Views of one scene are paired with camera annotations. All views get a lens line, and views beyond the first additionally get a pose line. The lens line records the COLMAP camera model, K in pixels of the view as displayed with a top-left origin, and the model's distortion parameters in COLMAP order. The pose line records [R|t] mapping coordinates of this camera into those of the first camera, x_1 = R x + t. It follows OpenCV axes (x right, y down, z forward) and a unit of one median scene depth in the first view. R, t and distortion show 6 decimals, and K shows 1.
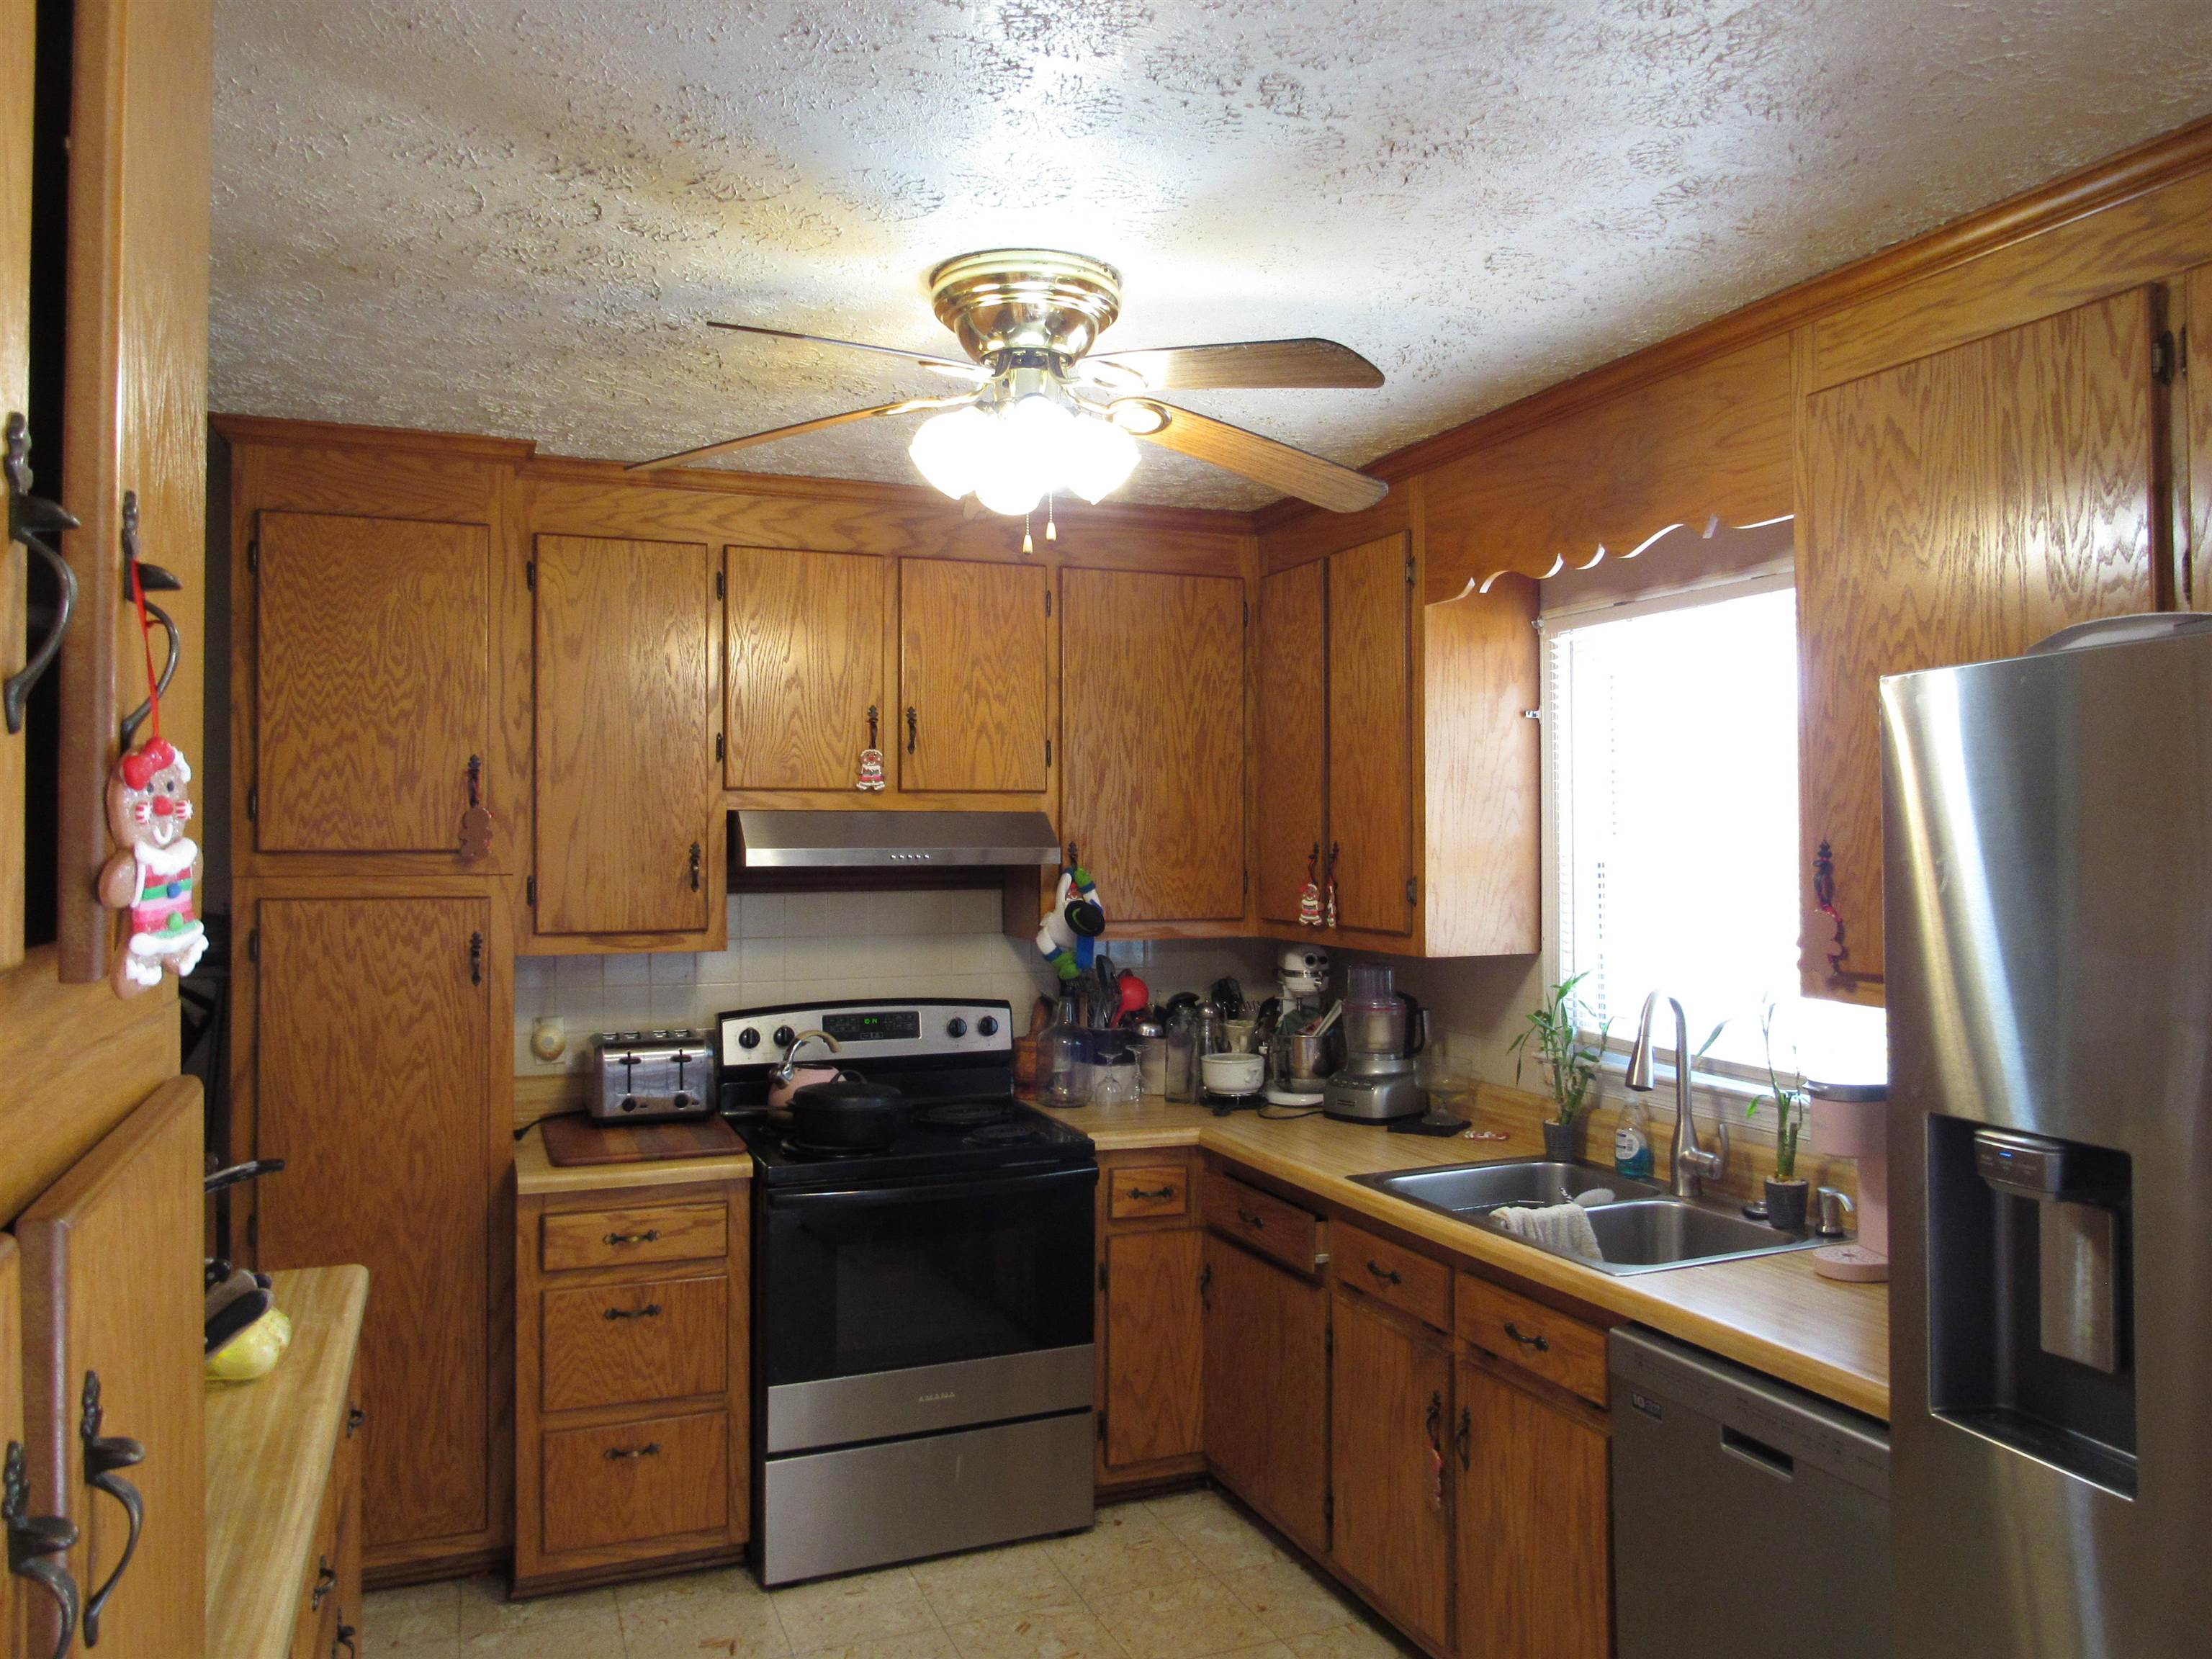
lens RADIAL K [[1582.4, 0, 1111.1], [0, 1582.4, 825.3], [0, 0, 1]] dist [-0.036798, 0.011759]
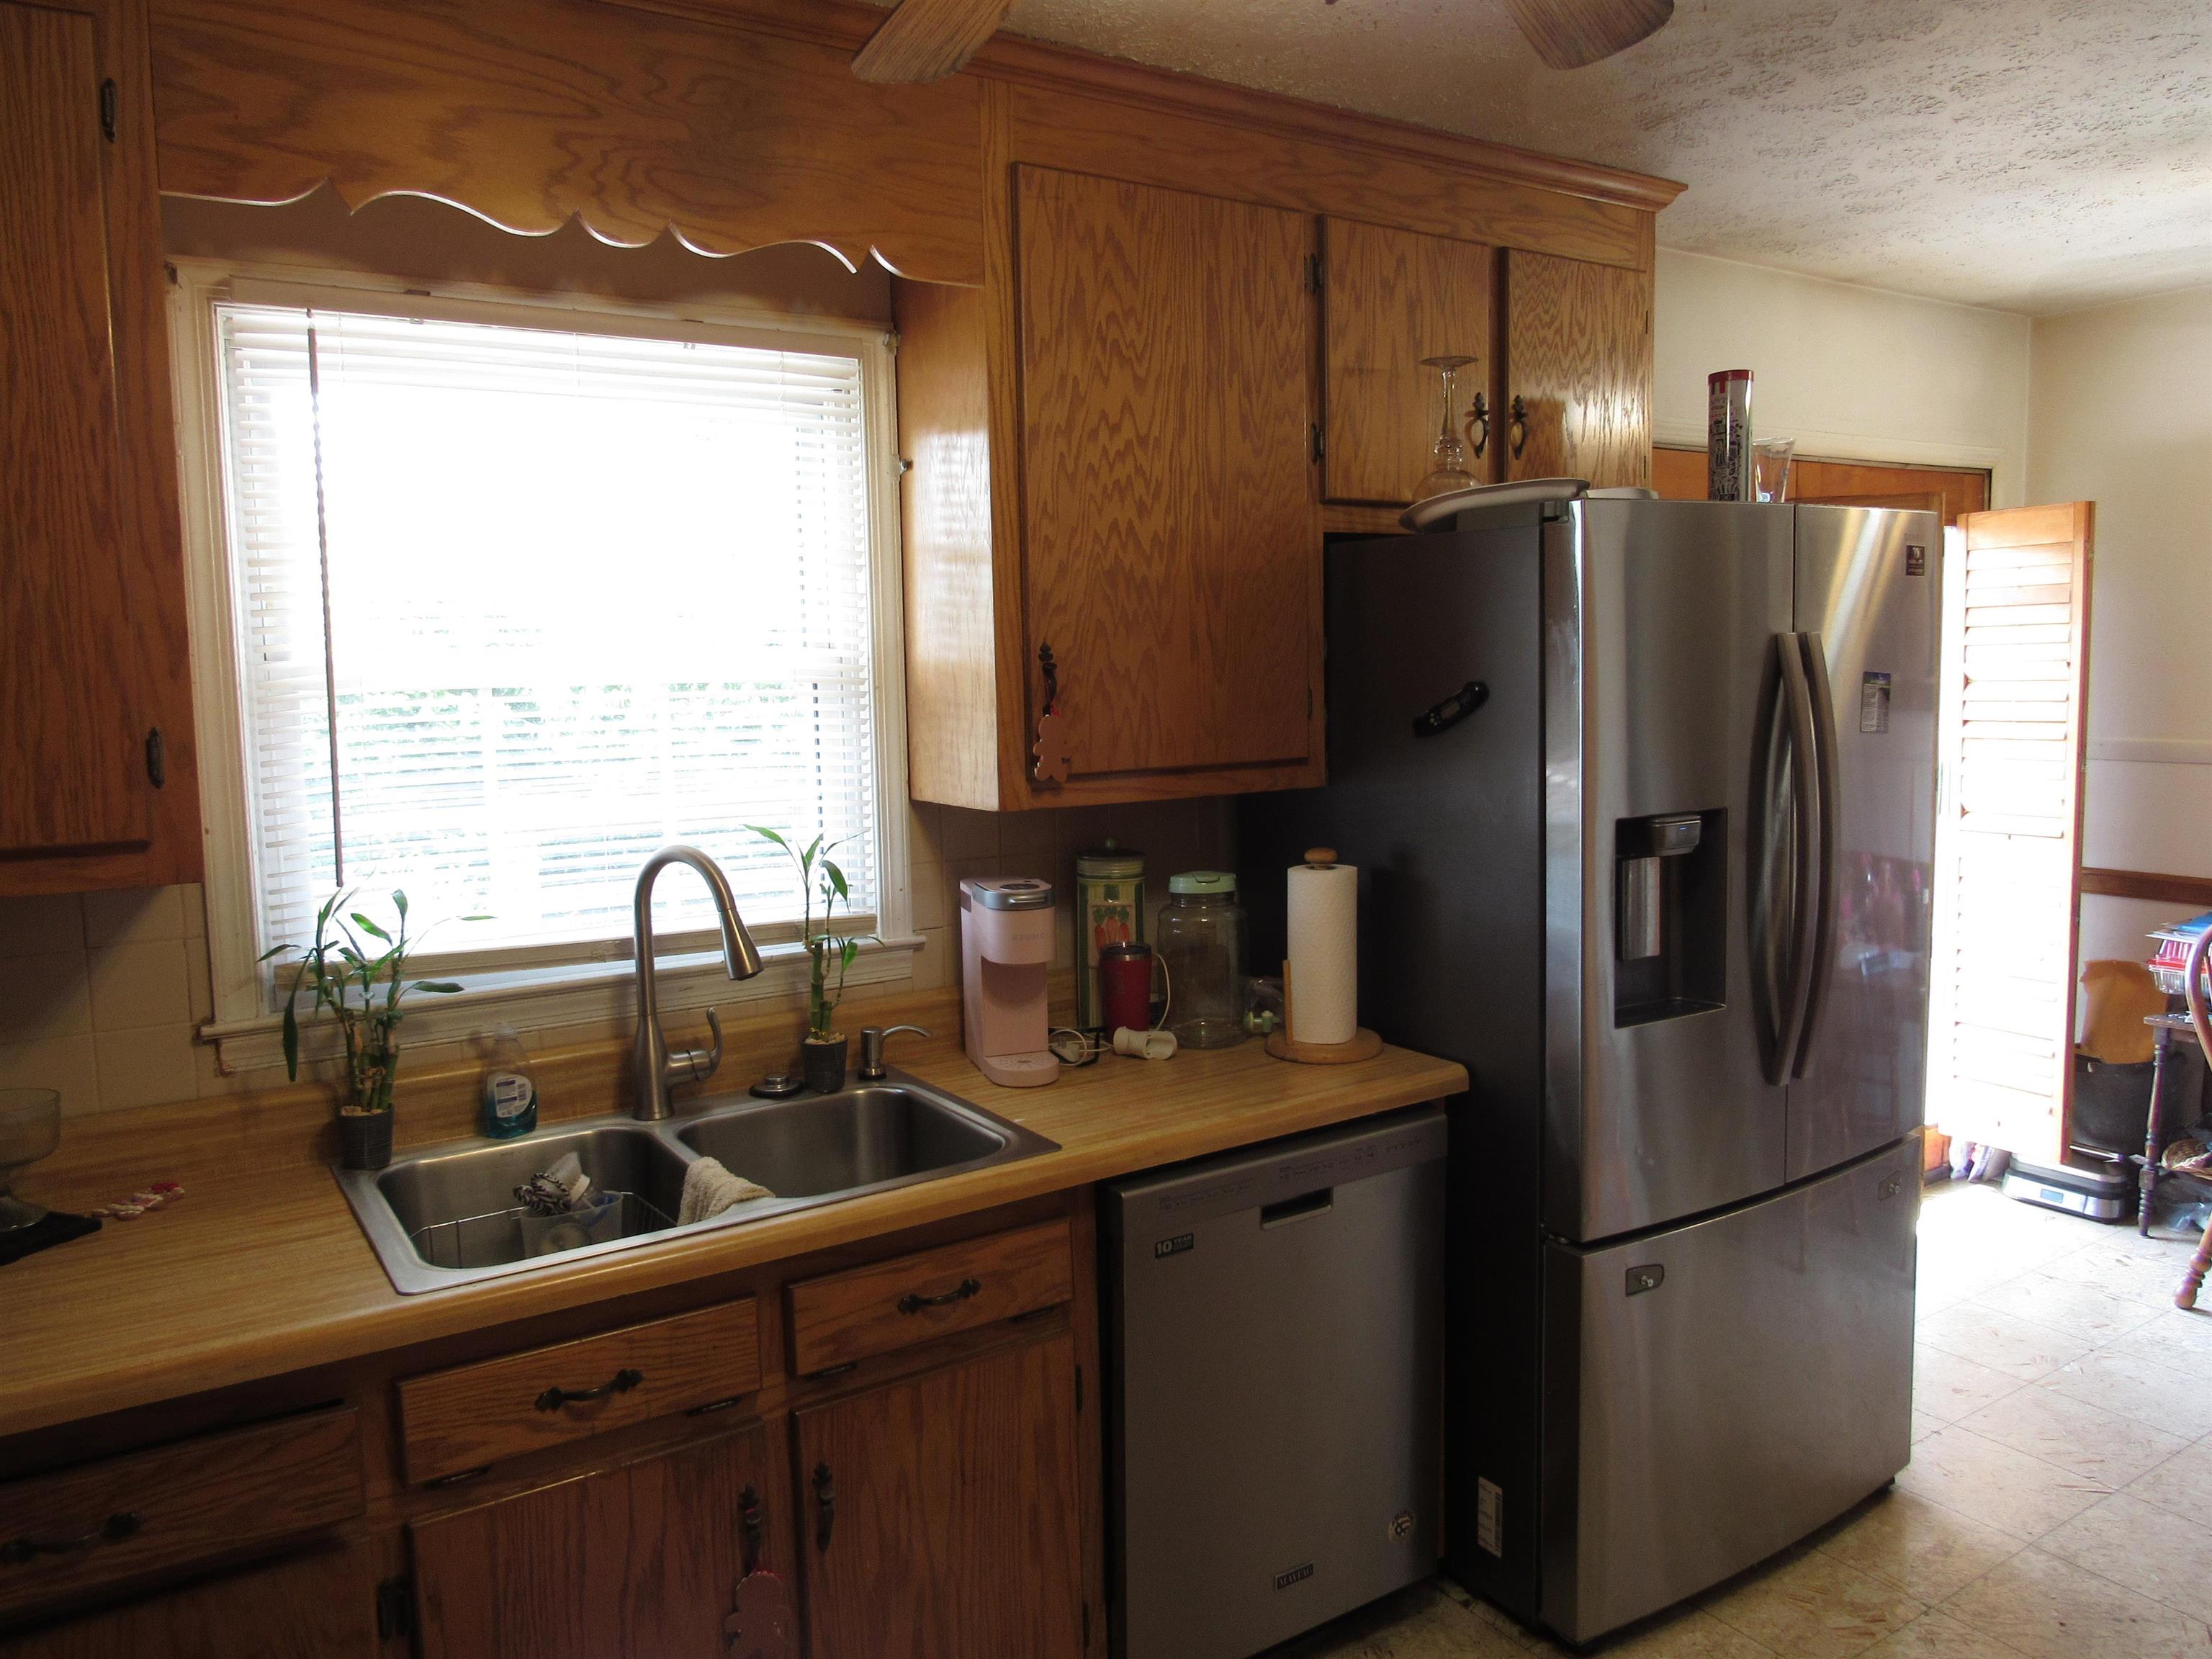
lens RADIAL K [[1582.4, 0, 1111.0], [0, 1582.4, 830.0], [0, 0, 1]] dist [-0.036798, 0.011759]
pose [[-0.179910, -0.089398, 0.979612, -0.531993], [0.018783, 0.995368, 0.094285, 0.034273], [-0.983504, 0.035363, -0.177398, 1.163957]]
